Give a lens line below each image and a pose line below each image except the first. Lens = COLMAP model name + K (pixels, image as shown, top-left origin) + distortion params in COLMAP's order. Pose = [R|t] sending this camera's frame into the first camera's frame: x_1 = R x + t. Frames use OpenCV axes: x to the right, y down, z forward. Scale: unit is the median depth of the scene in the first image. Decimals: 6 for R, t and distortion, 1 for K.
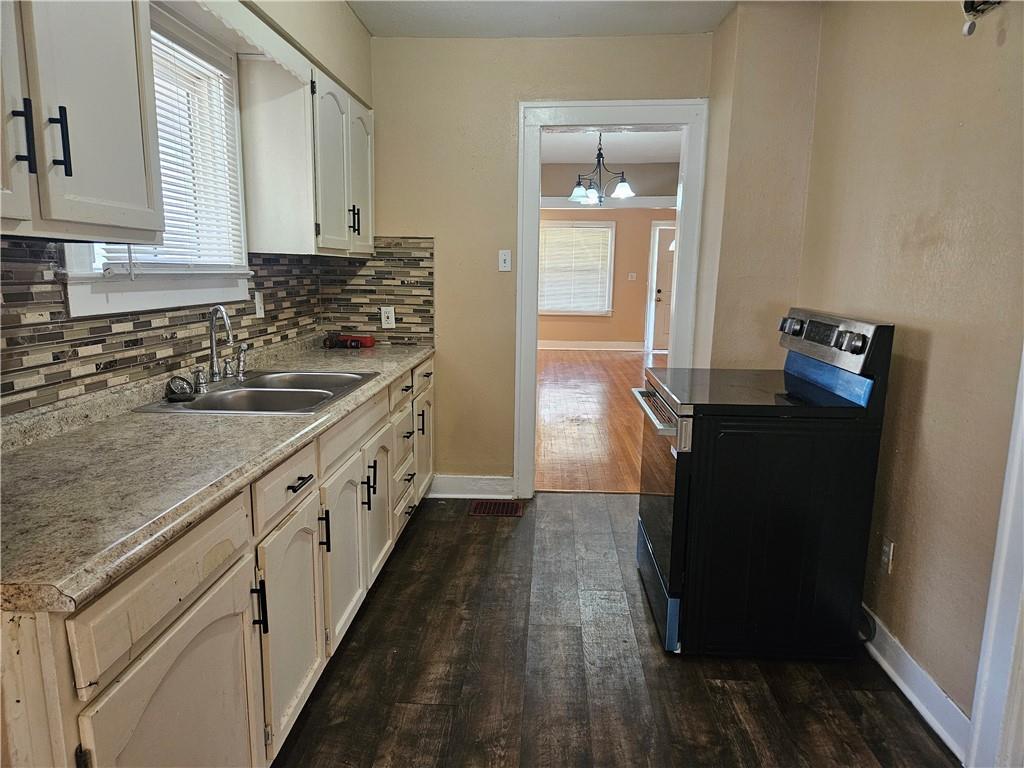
lens RADIAL K [[676.1, 0, 518.5], [0, 676.1, 393.6], [0, 0, 1]] dist [0.076011, -0.064564]
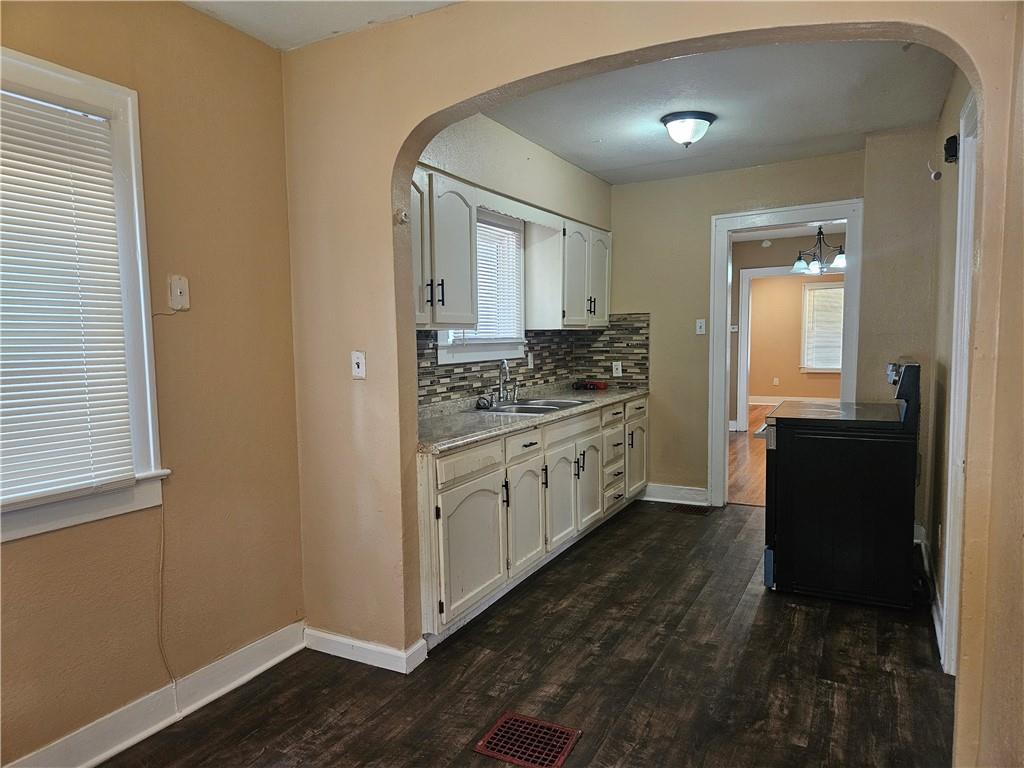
lens RADIAL K [[676.1, 0, 518.5], [0, 676.1, 393.6], [0, 0, 1]] dist [0.076011, -0.064564]
pose [[0.906667, 0.006232, -0.421801, 0.317857], [-0.045871, 0.995418, -0.083895, 0.098568], [0.419346, 0.095413, 0.902799, -0.536538]]
